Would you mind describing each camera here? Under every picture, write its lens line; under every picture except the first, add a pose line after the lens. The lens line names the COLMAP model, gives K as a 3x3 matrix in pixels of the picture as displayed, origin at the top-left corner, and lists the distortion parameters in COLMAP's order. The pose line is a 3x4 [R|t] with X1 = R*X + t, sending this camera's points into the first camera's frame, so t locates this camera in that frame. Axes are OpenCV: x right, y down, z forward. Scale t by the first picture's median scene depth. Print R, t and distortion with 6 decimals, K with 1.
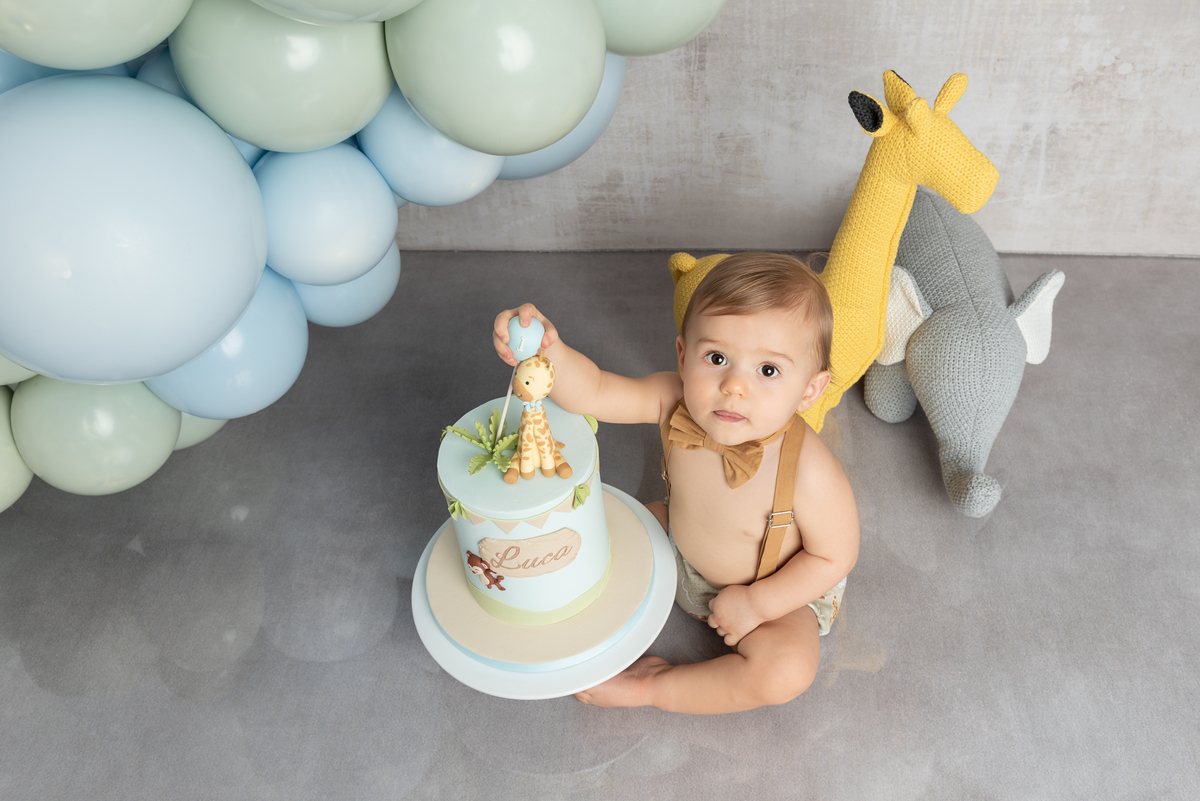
lens RADIAL K [[1045.3, 0, 636.2], [0, 1045.3, 403.4], [0, 0, 1]] dist [-0.005963, -0.012446]
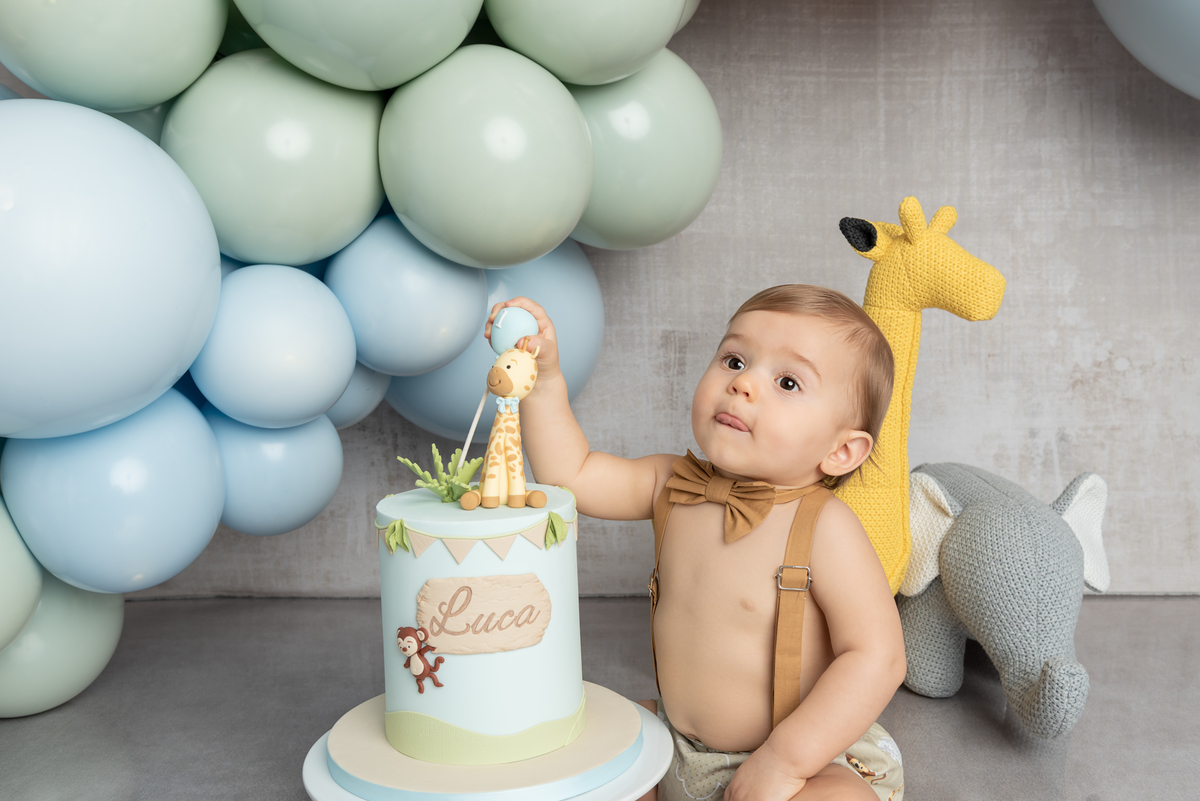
lens RADIAL K [[1217.8, 0, 620.4], [0, 1217.8, 402.3], [0, 0, 1]] dist [0.006620, -0.029604]
pose [[0.999479, 0.023357, 0.022275, -0.017739], [-0.004978, 0.793442, -0.608625, 0.387432], [-0.031889, 0.608197, 0.793145, 0.140969]]
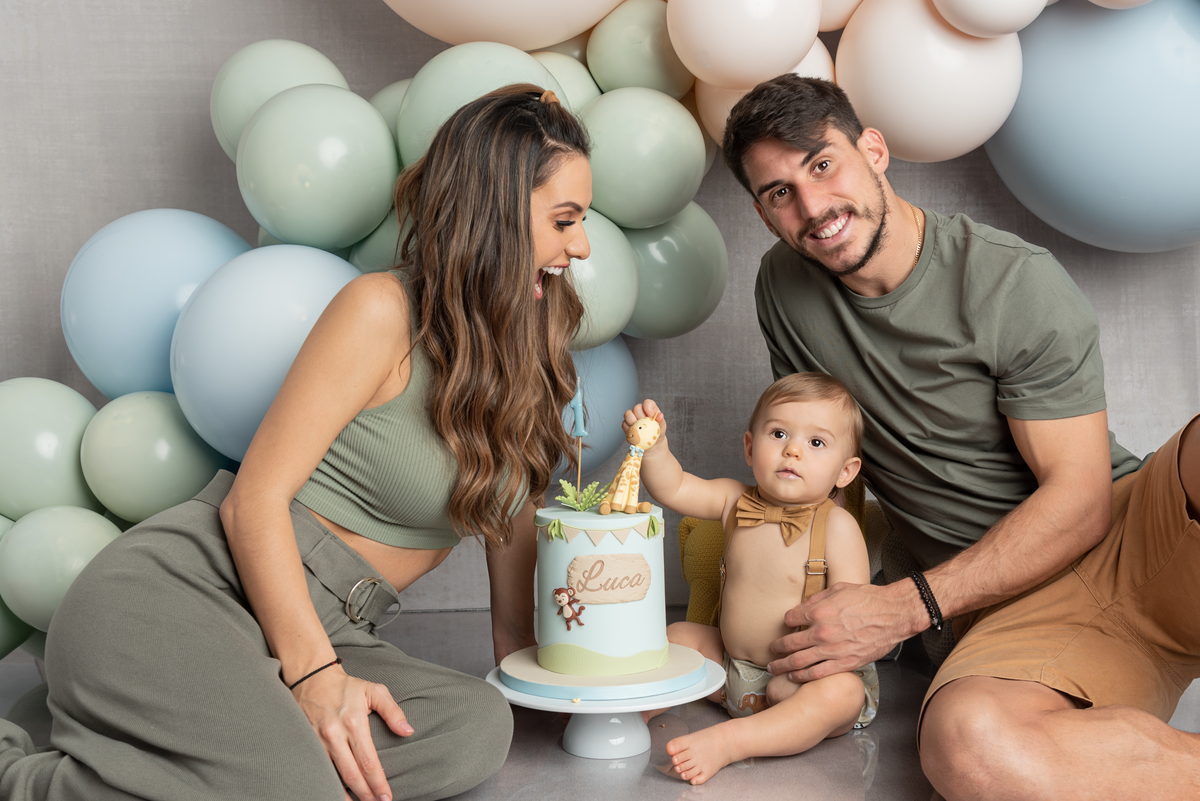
lens RADIAL K [[1335.9, 0, 607.3], [0, 1335.9, 376.7], [0, 0, 1]] dist [-0.012986, 0.048480]
pose [[0.996582, 0.032576, 0.075915, -0.158067], [0.025906, 0.749365, -0.661651, 0.680582], [-0.078442, 0.661356, 0.745959, -0.202972]]
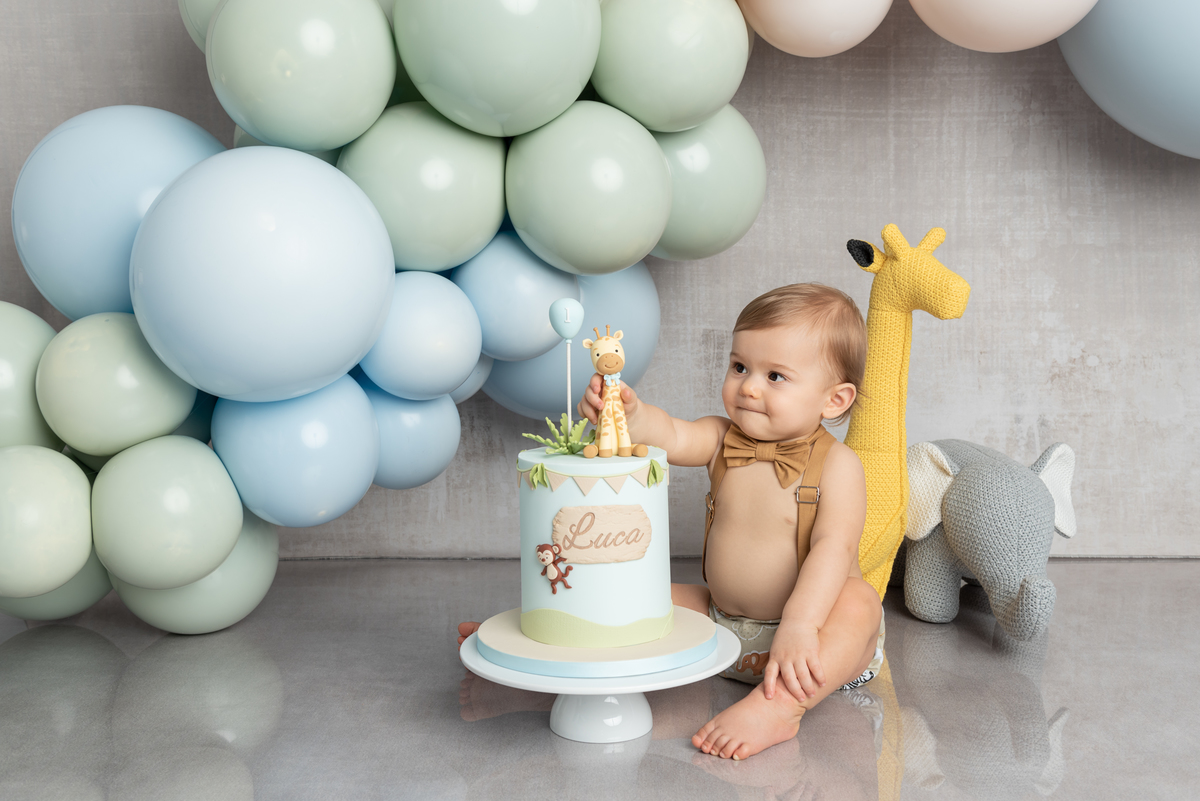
lens RADIAL K [[1321.5, 0, 603.0], [0, 1321.5, 399.9], [0, 0, 1]] dist [-0.007739, 0.014170]
pose [[0.998807, 0.030475, 0.038144, -0.116849], [-0.000415, 0.786534, -0.617547, 0.593202], [-0.048821, 0.616795, 0.785608, -0.079479]]
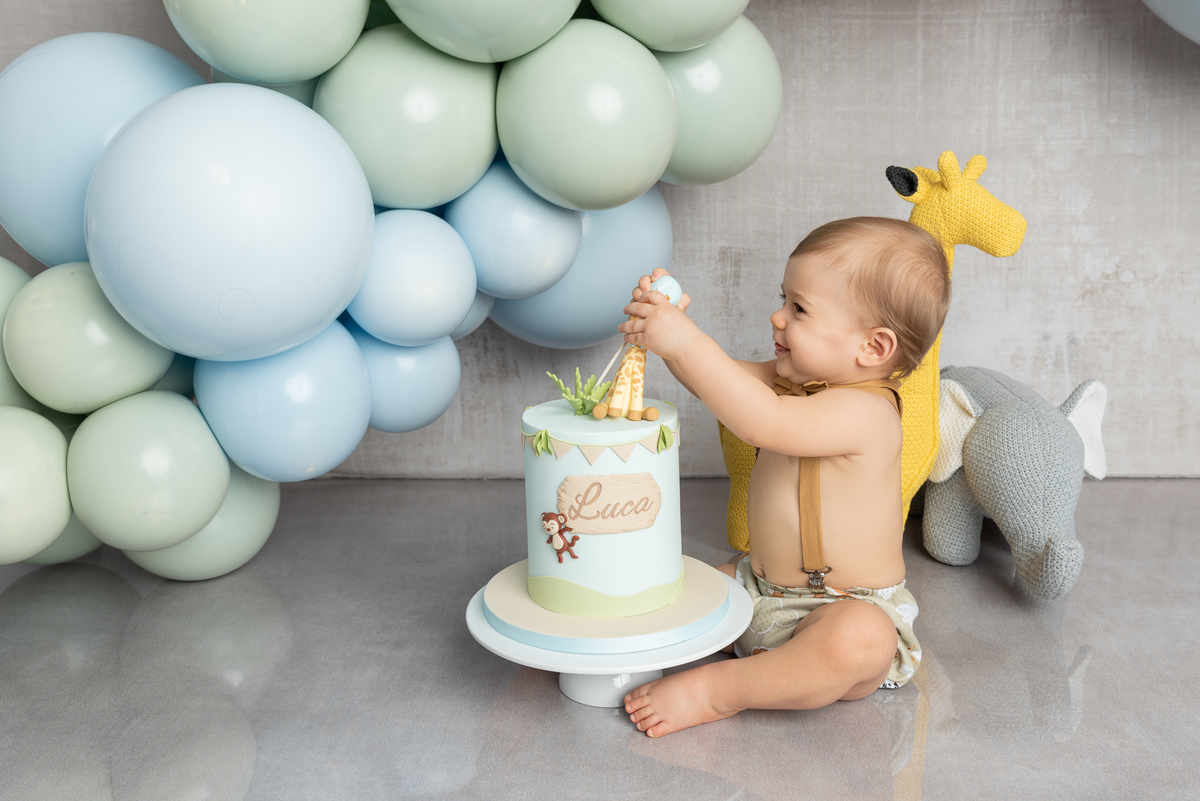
lens RADIAL K [[1213.0, 0, 602.6], [0, 1213.0, 402.0], [0, 0, 1]] dist [0.003095, -0.012689]
pose [[0.999806, 0.019674, 0.000536, -0.076555], [-0.016552, 0.855270, -0.517919, 0.450160], [-0.010648, 0.517809, 0.855430, -0.011912]]
